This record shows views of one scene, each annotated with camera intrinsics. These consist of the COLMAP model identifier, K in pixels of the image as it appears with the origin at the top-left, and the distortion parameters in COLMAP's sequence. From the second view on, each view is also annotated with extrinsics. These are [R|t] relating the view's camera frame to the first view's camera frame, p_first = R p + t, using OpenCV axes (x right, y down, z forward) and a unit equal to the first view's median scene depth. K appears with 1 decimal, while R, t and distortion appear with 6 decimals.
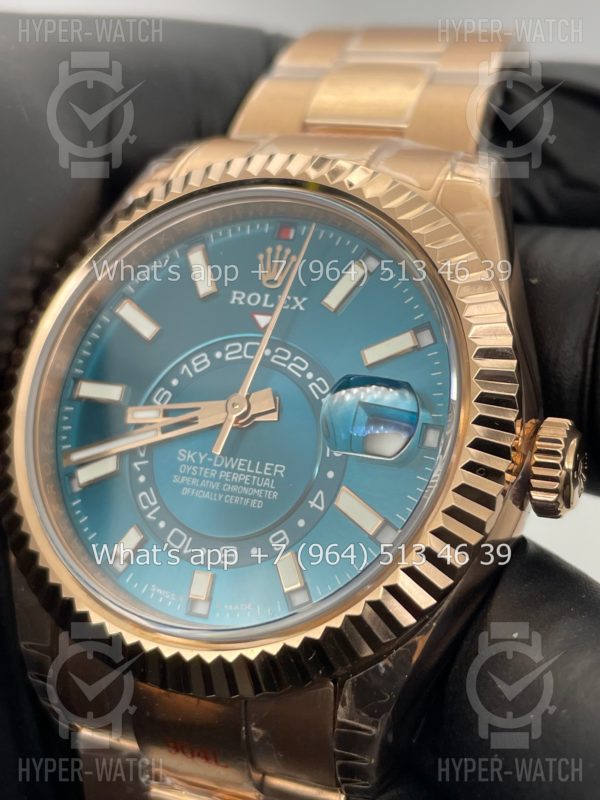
lens RADIAL K [[1232.1, 0, 300.5], [0, 1232.1, 401.0], [0, 0, 1]] dist [0.191487, 0.000000]
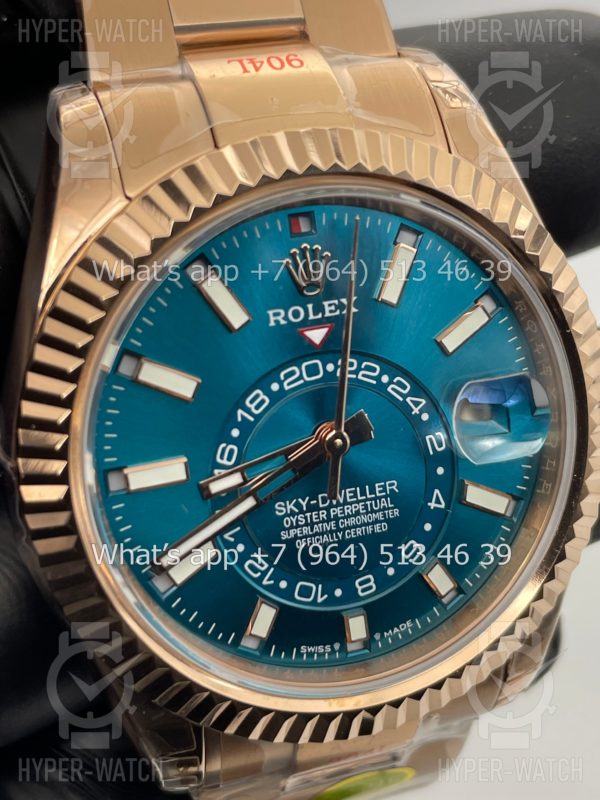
lens RADIAL K [[1232.1, 0, 306.0], [0, 1232.1, 401.0], [0, 0, 1]] dist [0.191487, 0.000000]
pose [[0.758924, -0.408135, 0.507406, -0.505701], [0.159548, 0.872004, 0.462767, -0.436756], [-0.631331, -0.270250, 0.726902, 0.360722]]
